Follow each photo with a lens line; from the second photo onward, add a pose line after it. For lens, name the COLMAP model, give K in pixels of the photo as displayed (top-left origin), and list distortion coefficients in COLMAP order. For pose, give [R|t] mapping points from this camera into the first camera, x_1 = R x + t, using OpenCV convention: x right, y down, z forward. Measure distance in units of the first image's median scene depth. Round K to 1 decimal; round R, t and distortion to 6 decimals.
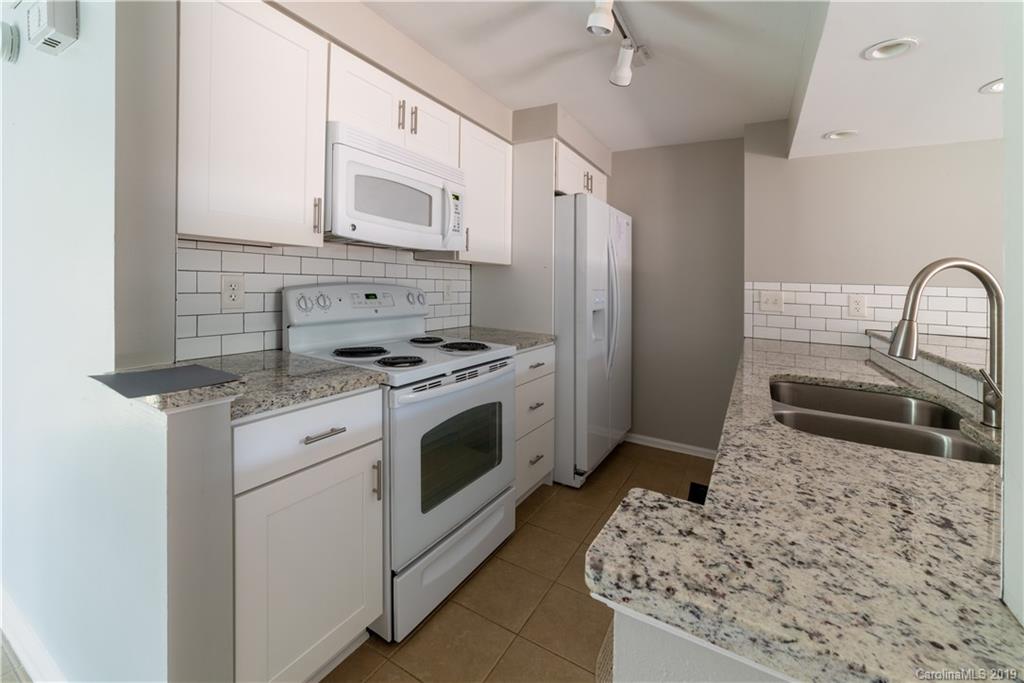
lens RADIAL K [[405.3, 0, 512.7], [0, 405.3, 283.6], [0, 0, 1]] dist [-0.014757, 0.000113]
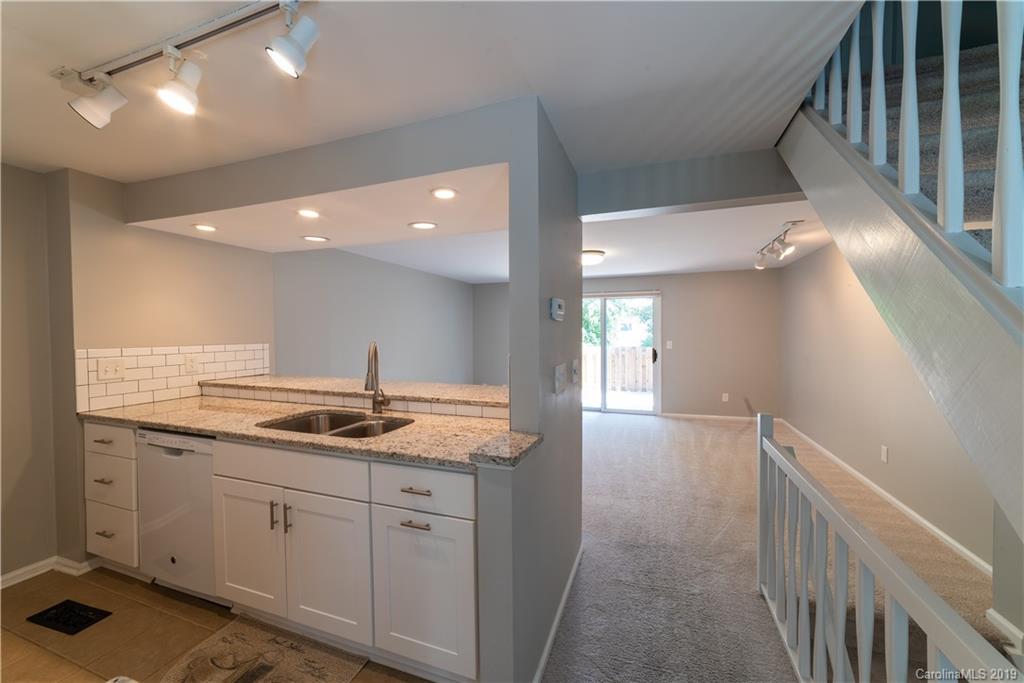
lens RADIAL K [[393.4, 0, 516.6], [0, 393.4, 338.8], [0, 0, 1]] dist [-0.022710, 0.007791]
pose [[-0.174632, -0.052712, 0.983222, -0.638945], [0.006583, 0.998481, 0.054699, -0.105909], [-0.984612, 0.016024, -0.174020, 0.326080]]
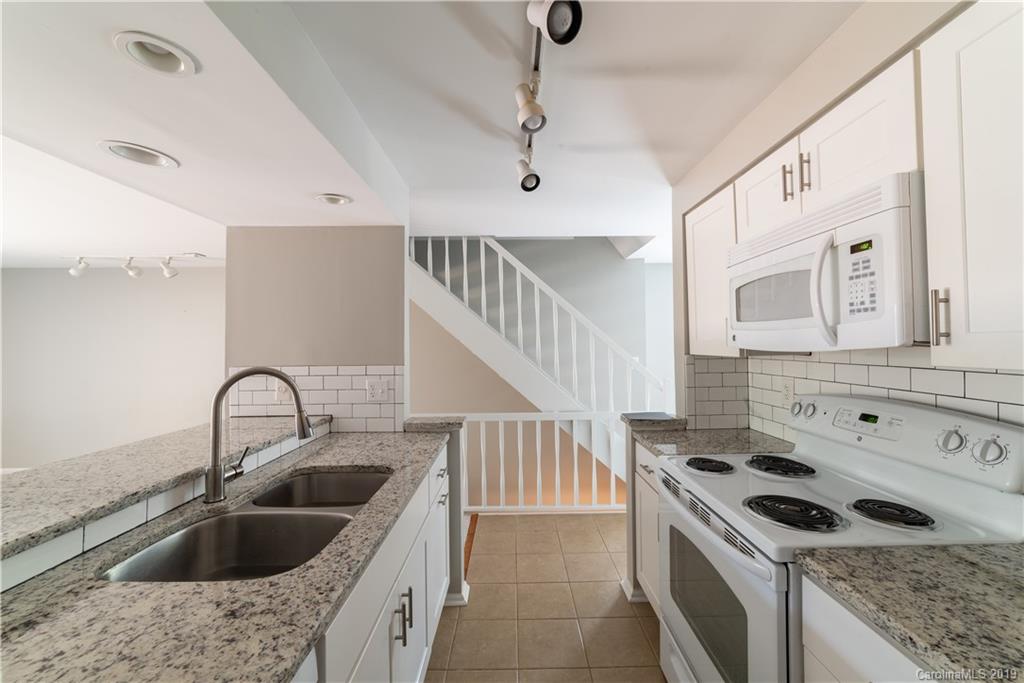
lens RADIAL K [[393.4, 0, 516.6], [0, 393.4, 338.8], [0, 0, 1]] dist [-0.022710, 0.007791]
pose [[-0.864701, -0.032597, -0.501227, 0.564036], [-0.024834, 0.999446, -0.022156, -0.088023], [0.501672, -0.006711, -0.865032, 1.425408]]
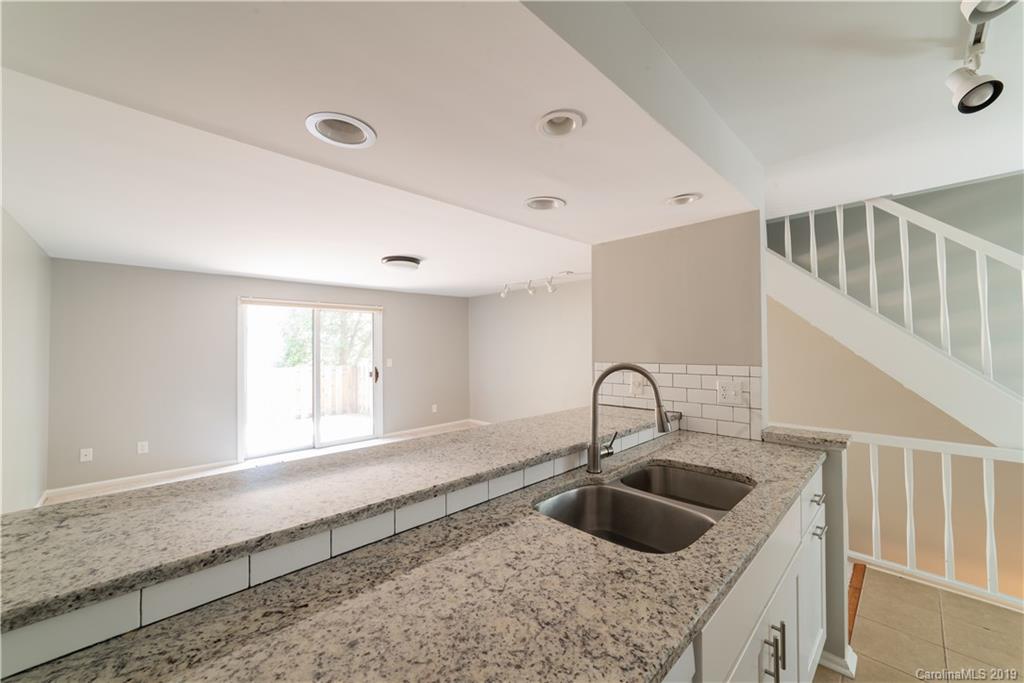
lens RADIAL K [[393.4, 0, 516.6], [0, 393.4, 338.8], [0, 0, 1]] dist [-0.022710, 0.007791]
pose [[-0.960444, -0.020304, 0.277733, 0.604212], [-0.020912, 0.999781, 0.000774, -0.087155], [-0.277688, -0.005065, -0.960658, 1.420014]]
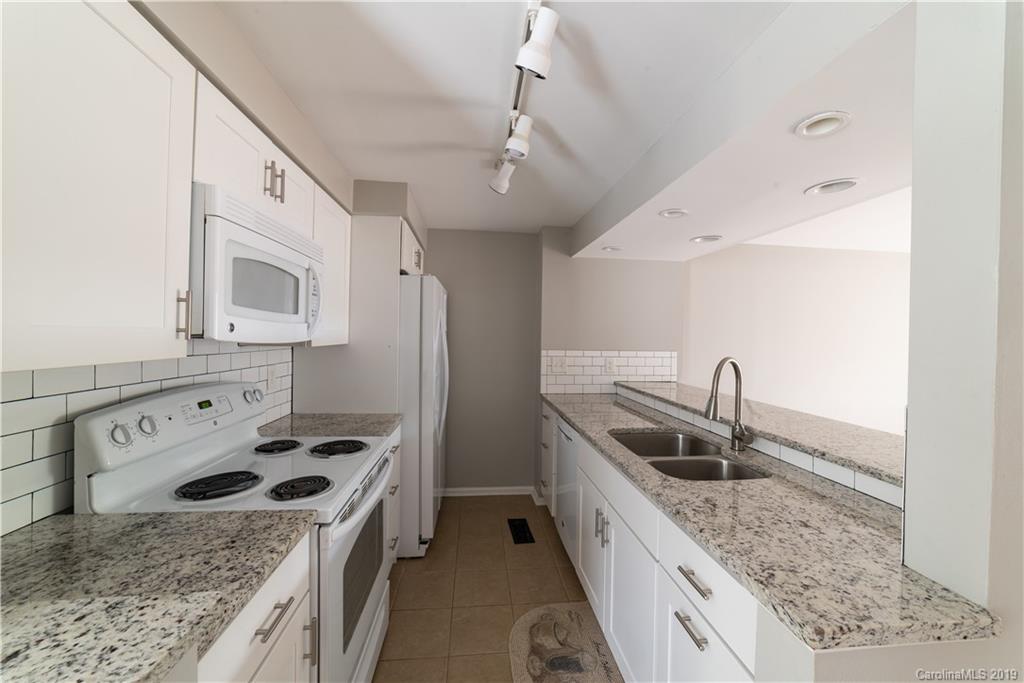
lens RADIAL K [[389.7, 0, 508.3], [0, 389.7, 336.8], [0, 0, 1]] dist [-0.016754, 0.004654]
pose [[0.813777, -0.025950, 0.580598, -0.347585], [0.018928, 0.999656, 0.018151, -0.110953], [-0.580869, -0.003782, 0.813988, 0.098477]]
